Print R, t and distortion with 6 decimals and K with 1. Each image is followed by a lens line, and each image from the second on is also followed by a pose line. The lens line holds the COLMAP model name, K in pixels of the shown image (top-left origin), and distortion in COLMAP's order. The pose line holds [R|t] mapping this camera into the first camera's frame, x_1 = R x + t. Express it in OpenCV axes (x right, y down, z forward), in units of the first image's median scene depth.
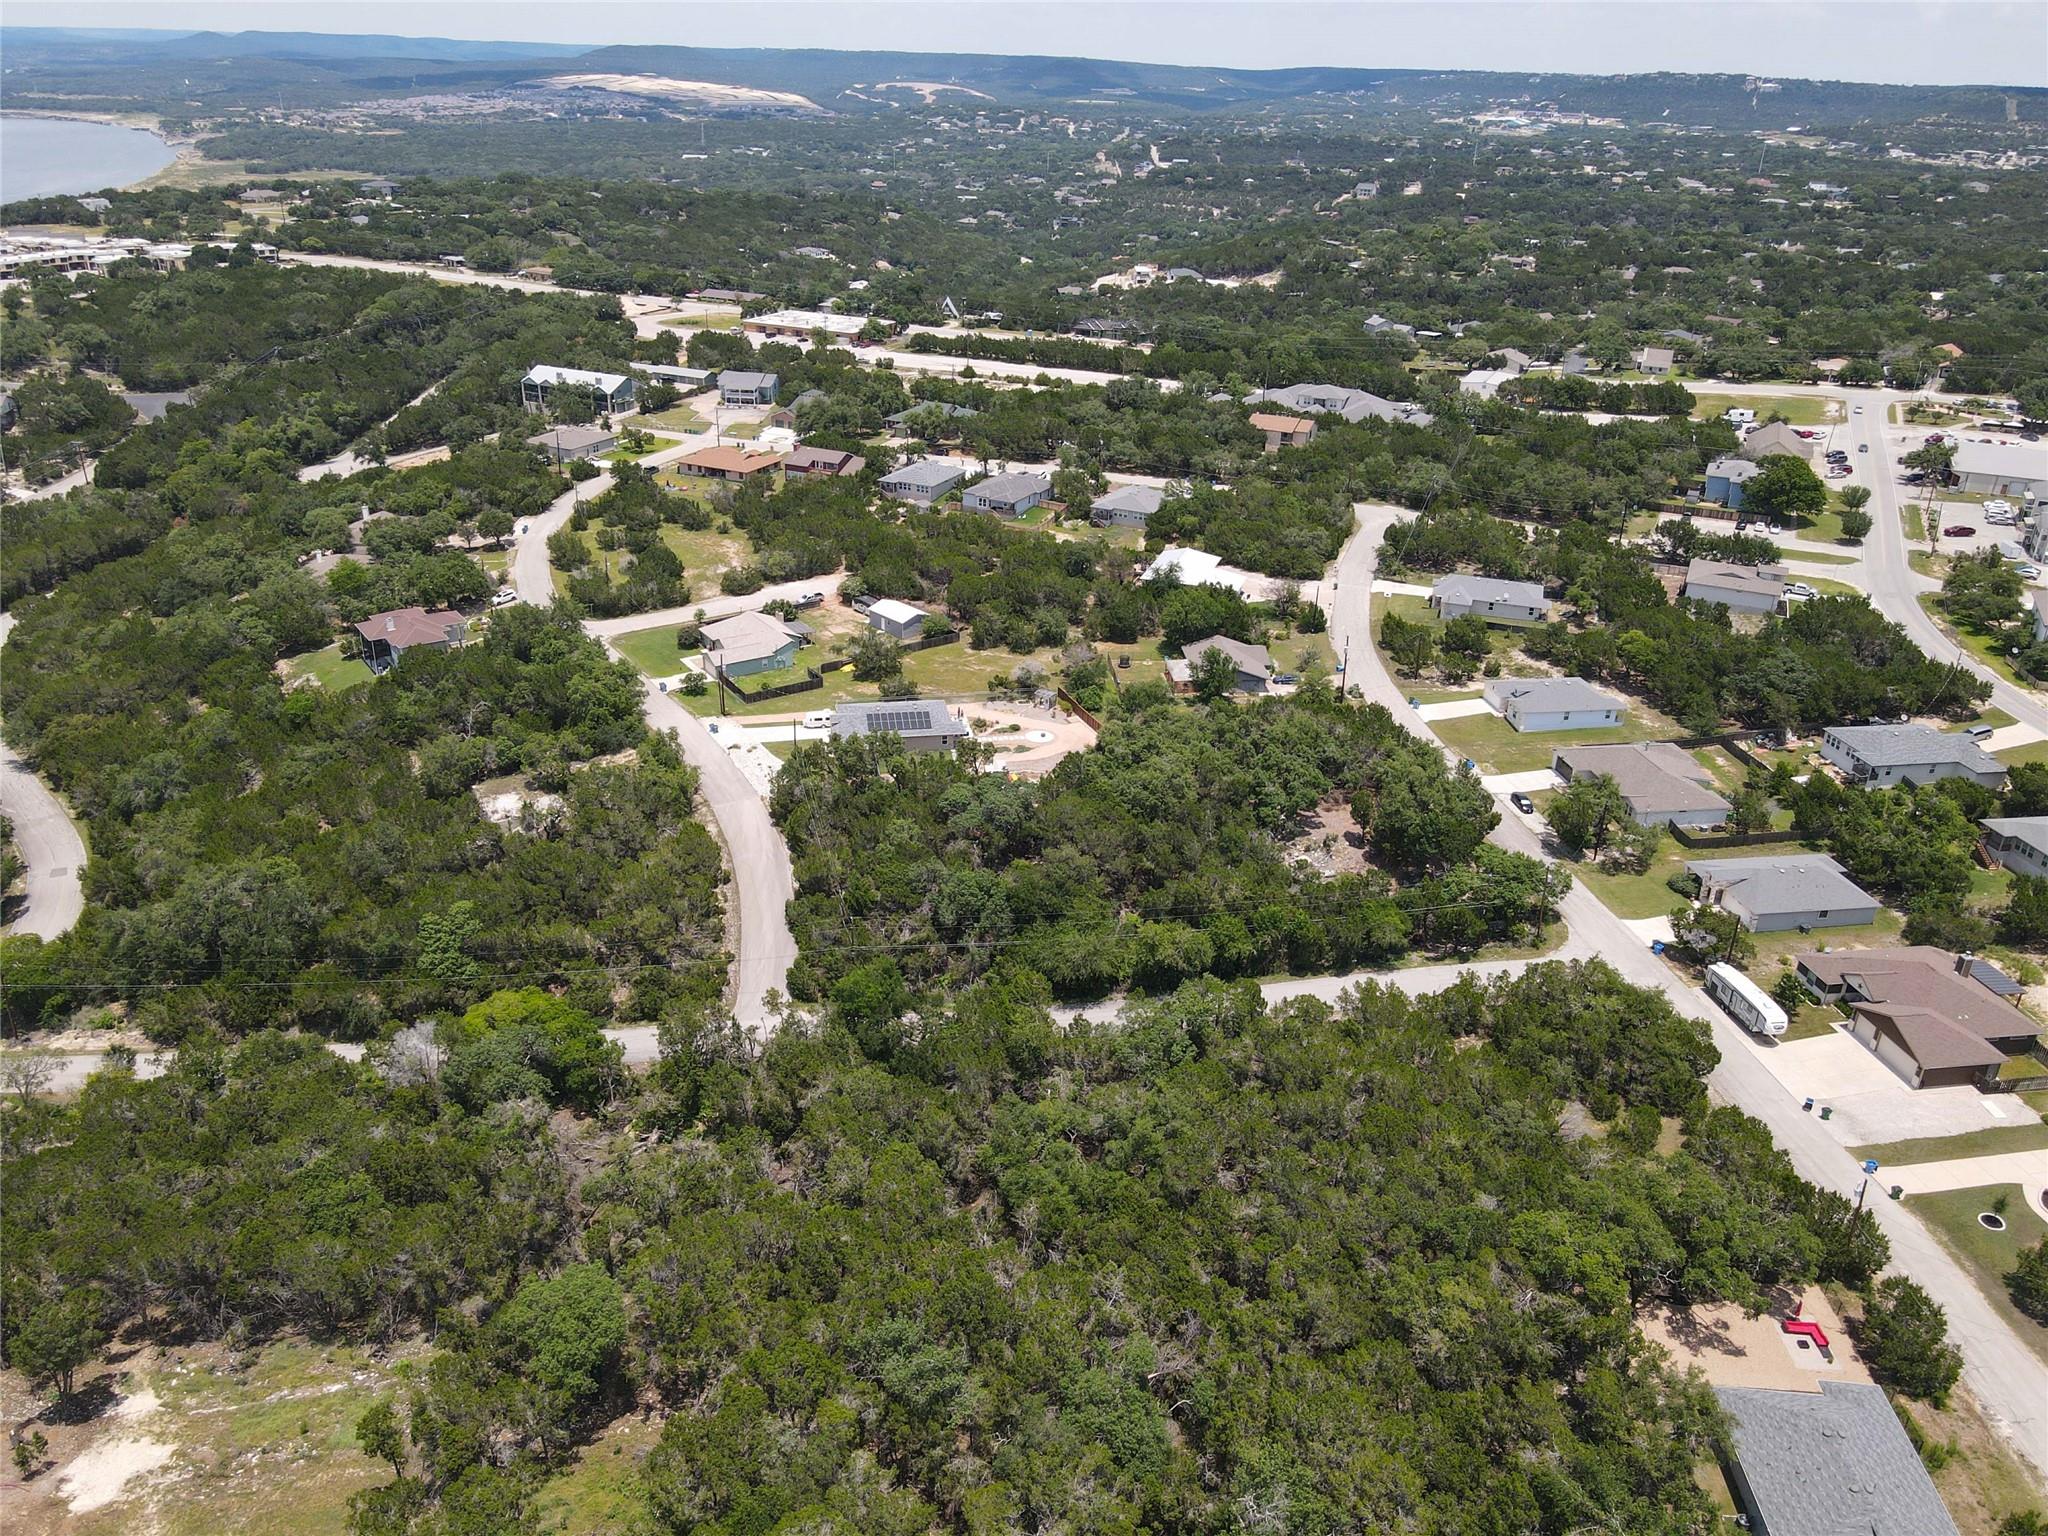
lens RADIAL K [[1504.7, 0, 1020.5], [0, 1504.7, 787.0], [0, 0, 1]] dist [0.011695, 0.012575]
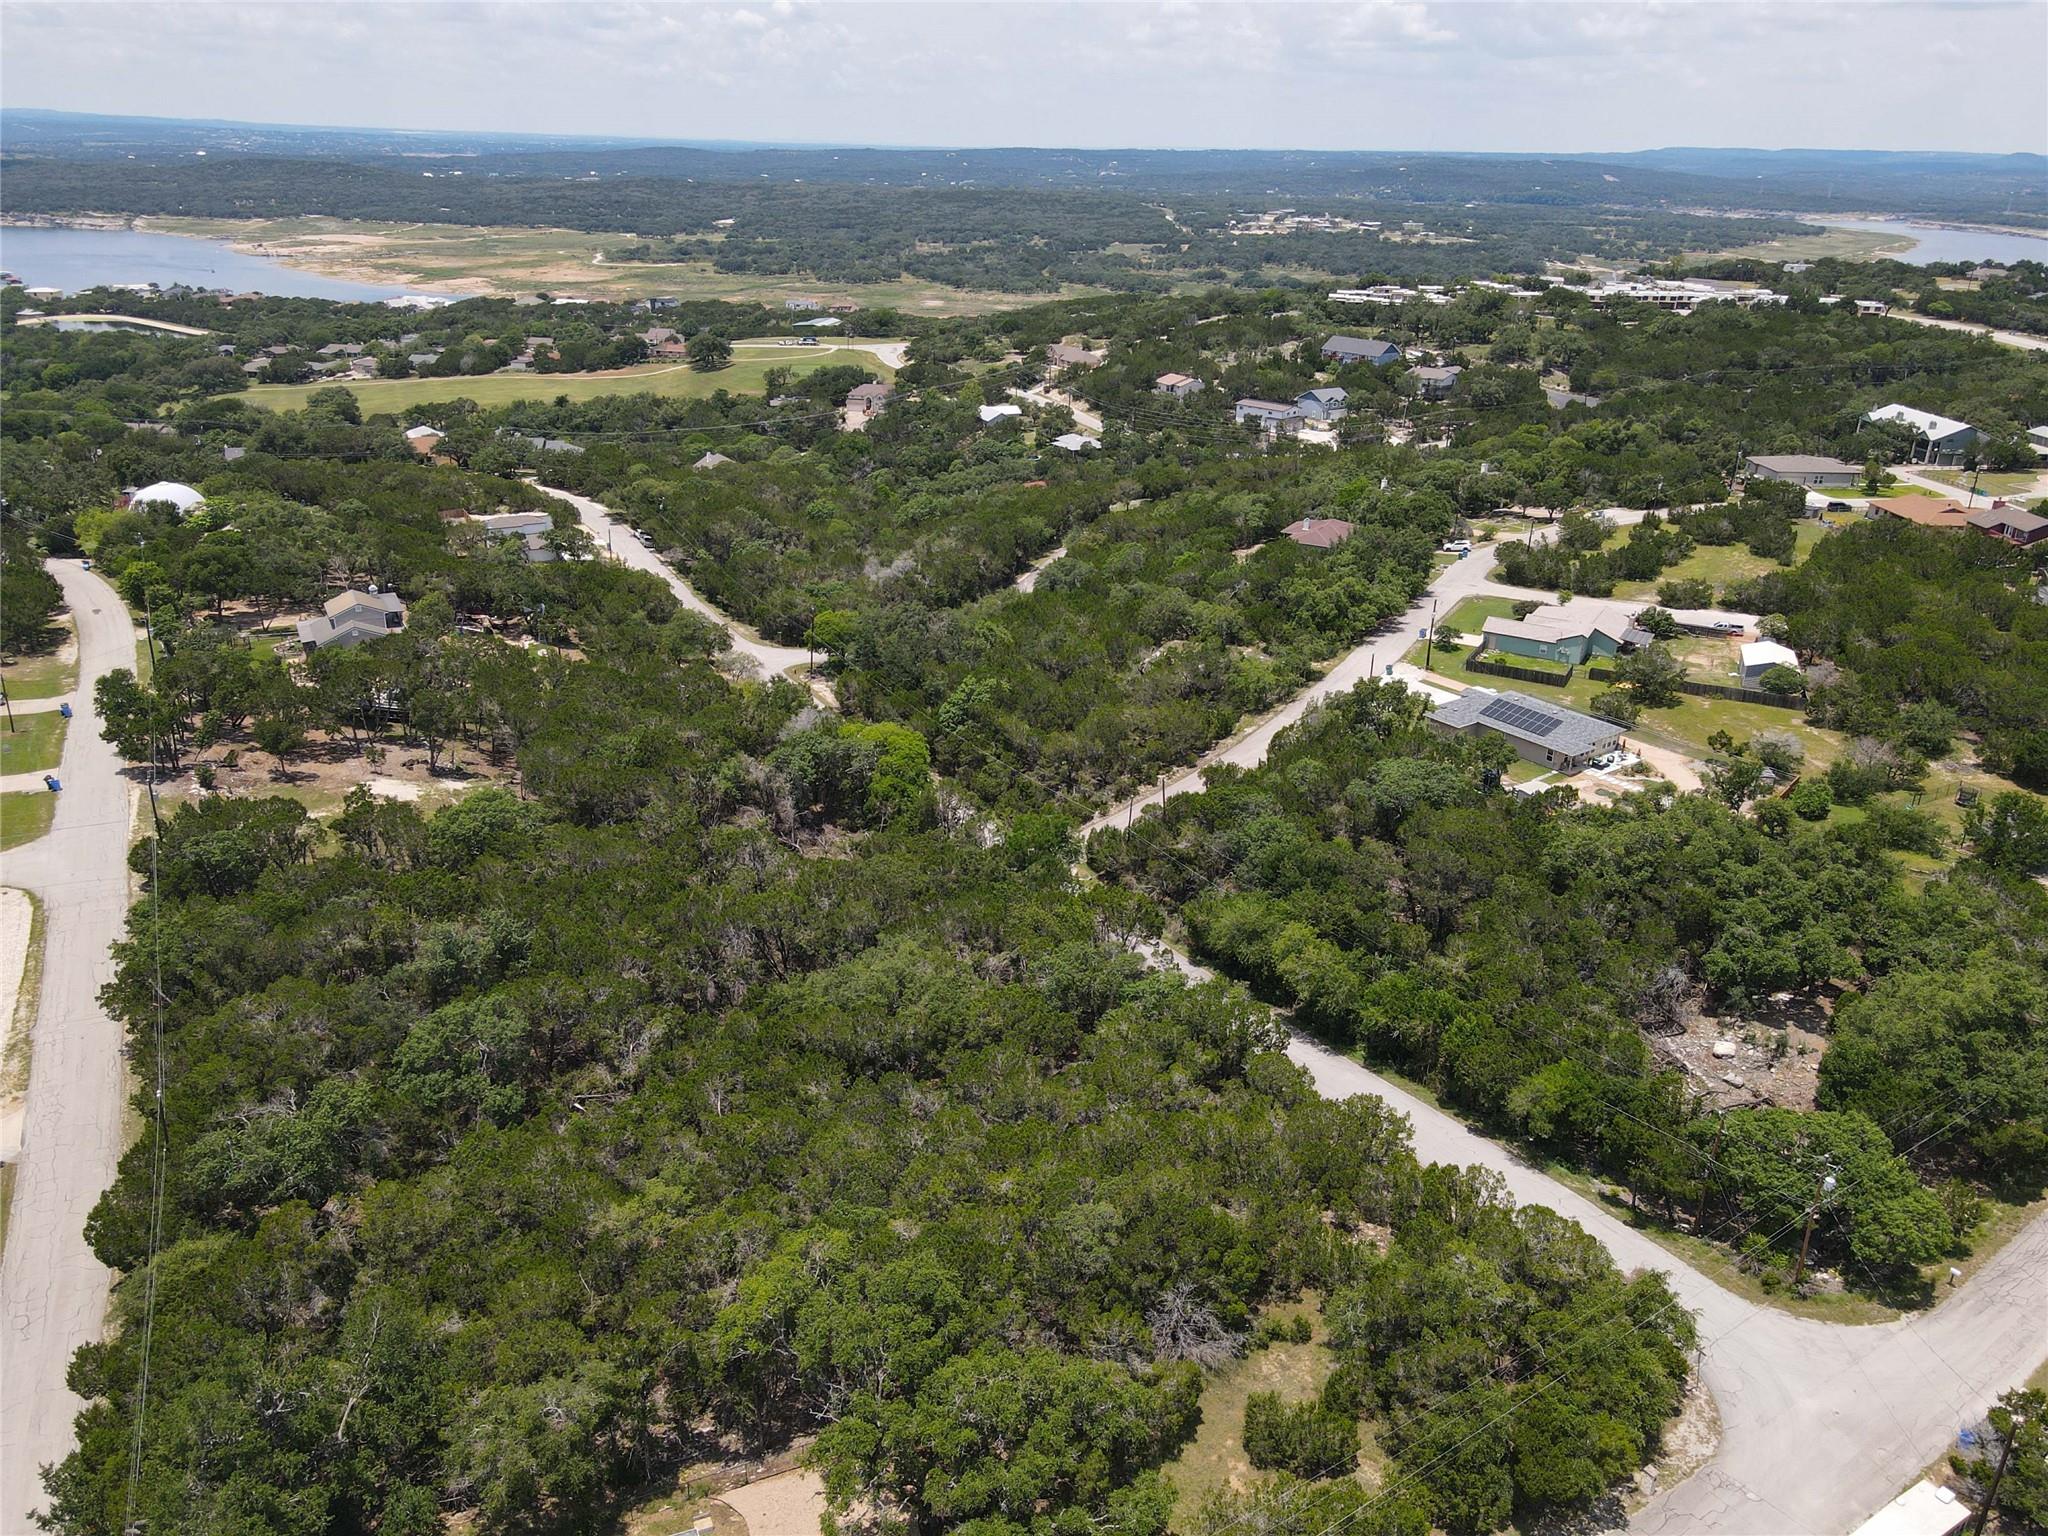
lens RADIAL K [[1504.7, 0, 1020.0], [0, 1504.7, 773.2], [0, 0, 1]] dist [0.011695, 0.012575]
pose [[0.434610, 0.330013, -0.837977, 0.445968], [-0.398445, 0.904891, 0.149714, -0.026877], [0.807685, 0.268821, 0.524767, 0.317443]]
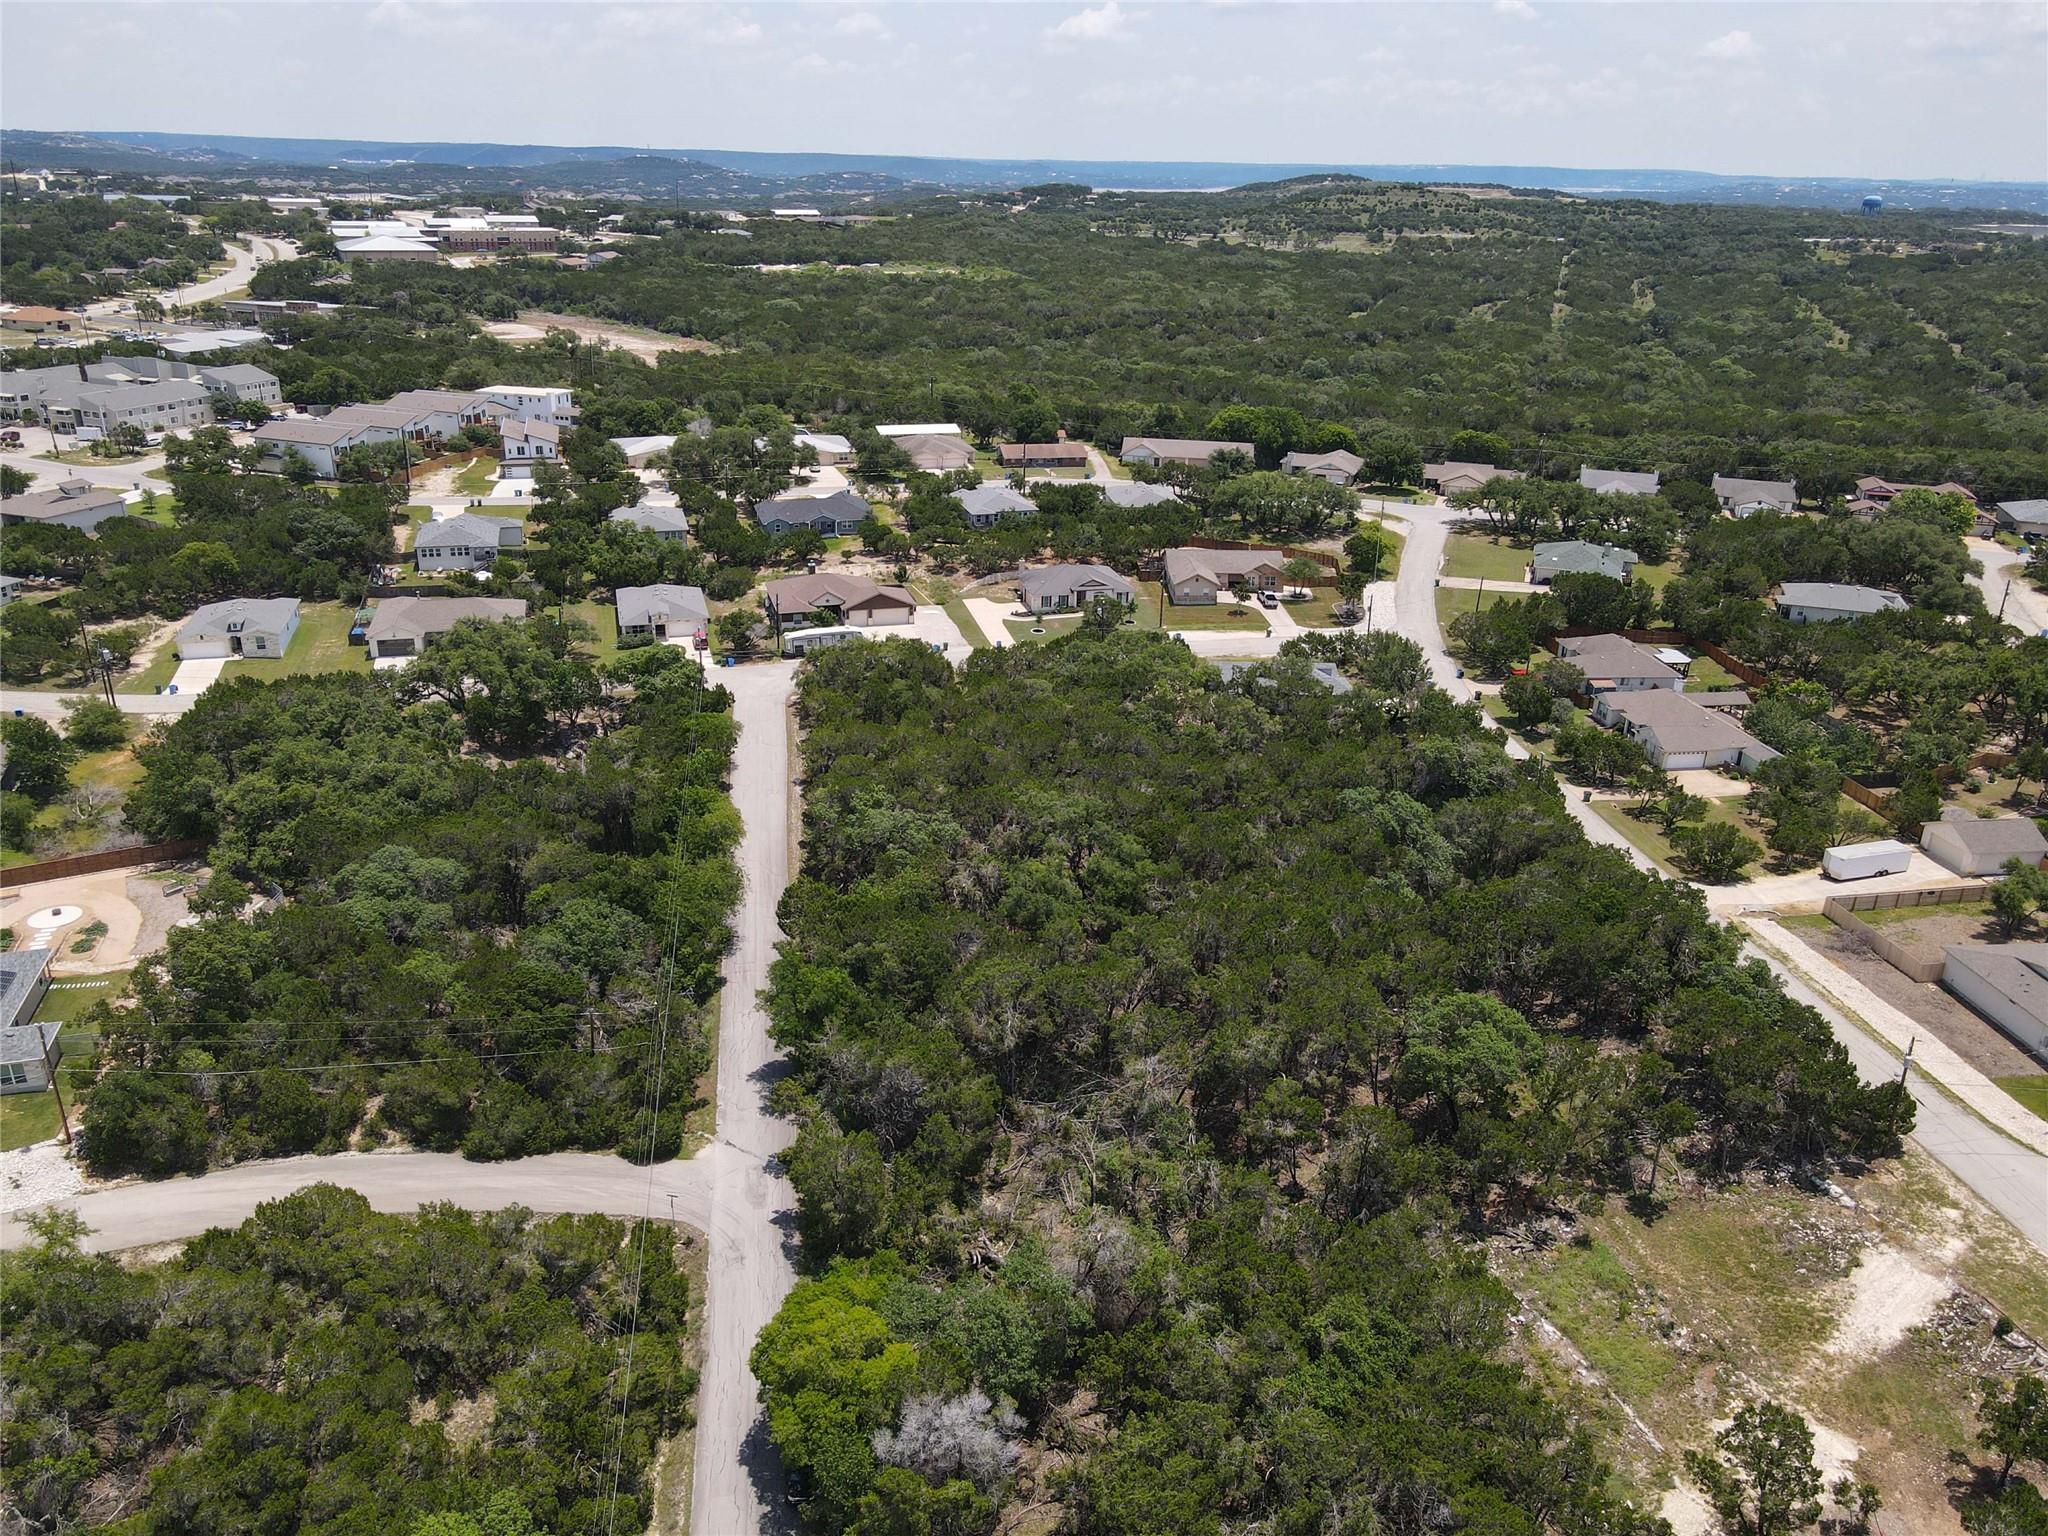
lens RADIAL K [[1504.7, 0, 1011.9], [0, 1504.7, 769.2], [0, 0, 1]] dist [0.011695, 0.012575]
pose [[-0.109063, -0.405984, 0.907349, -0.519205], [0.412017, 0.812229, 0.412948, -0.162336], [-0.904625, 0.418881, 0.078688, 0.523583]]
